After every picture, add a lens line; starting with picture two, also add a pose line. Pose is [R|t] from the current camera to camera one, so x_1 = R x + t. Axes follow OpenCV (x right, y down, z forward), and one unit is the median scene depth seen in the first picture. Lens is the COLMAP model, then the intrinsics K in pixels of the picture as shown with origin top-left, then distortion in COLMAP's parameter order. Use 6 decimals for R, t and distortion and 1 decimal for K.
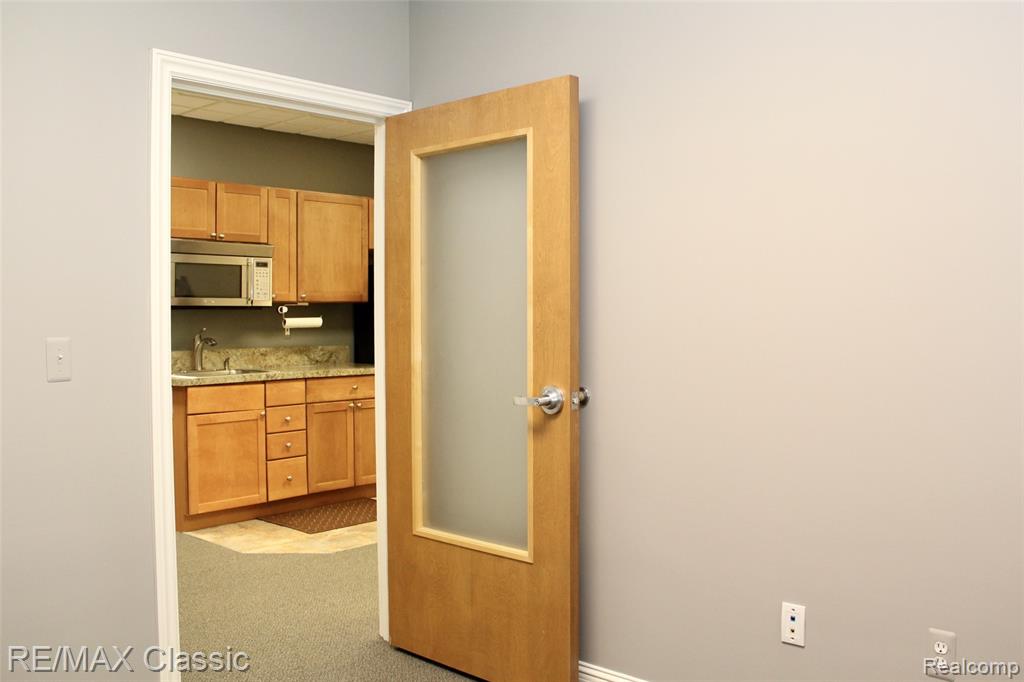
lens RADIAL K [[850.0, 0, 512.0], [0, 850.0, 341.0], [0, 0, 1]] dist [-0.126356, 0.001126]
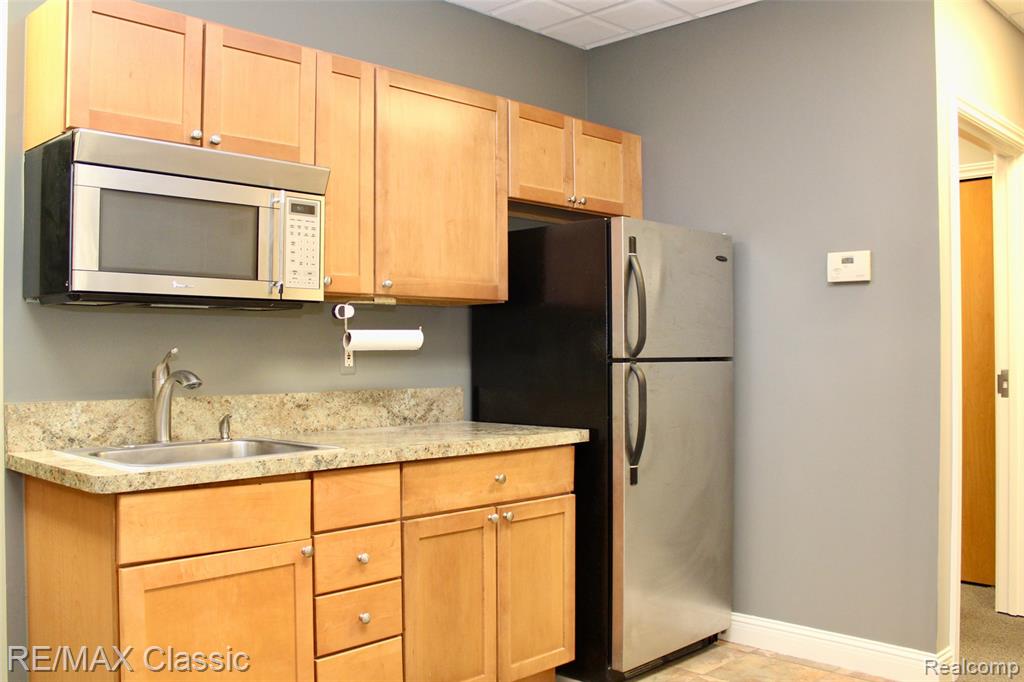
lens RADIAL K [[901.1, 0, 483.0], [0, 901.1, 346.2], [0, 0, 1]] dist [-0.124878, 0.004720]
pose [[0.997928, -0.004093, -0.064207, -0.169854], [0.001610, 0.999250, -0.038683, 0.001821], [0.064317, 0.038500, 0.997187, 0.526268]]
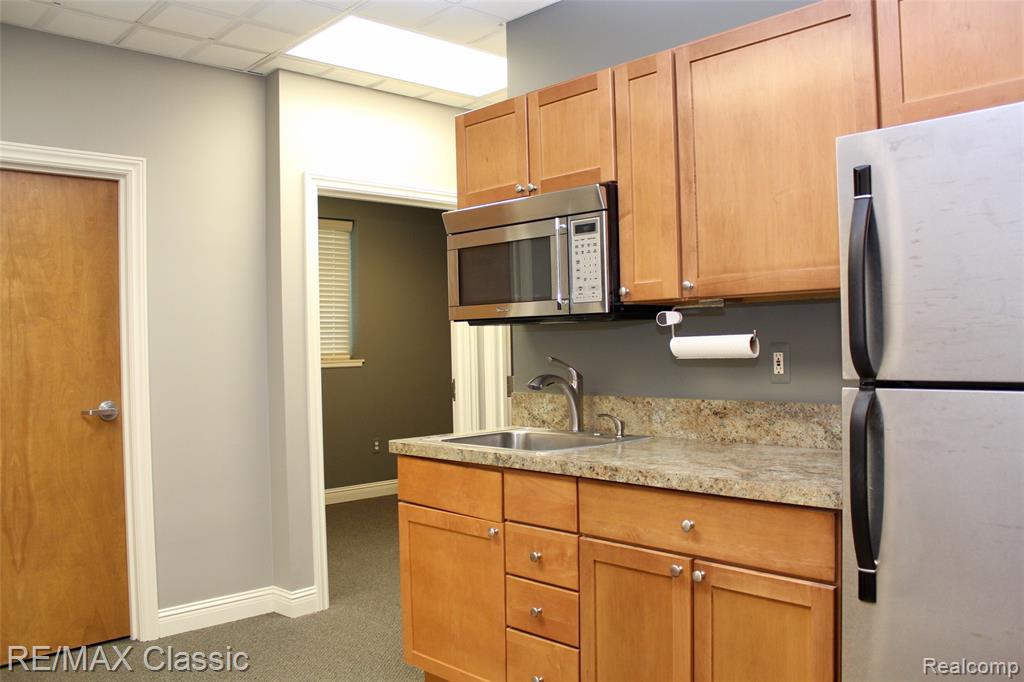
lens RADIAL K [[850.0, 0, 512.0], [0, 850.0, 341.0], [0, 0, 1]] dist [-0.126356, 0.001126]
pose [[-0.069486, 0.001309, -0.997582, 0.193569], [-0.009100, 0.999957, 0.001946, -0.026180], [0.997541, 0.009213, -0.069471, 0.988702]]
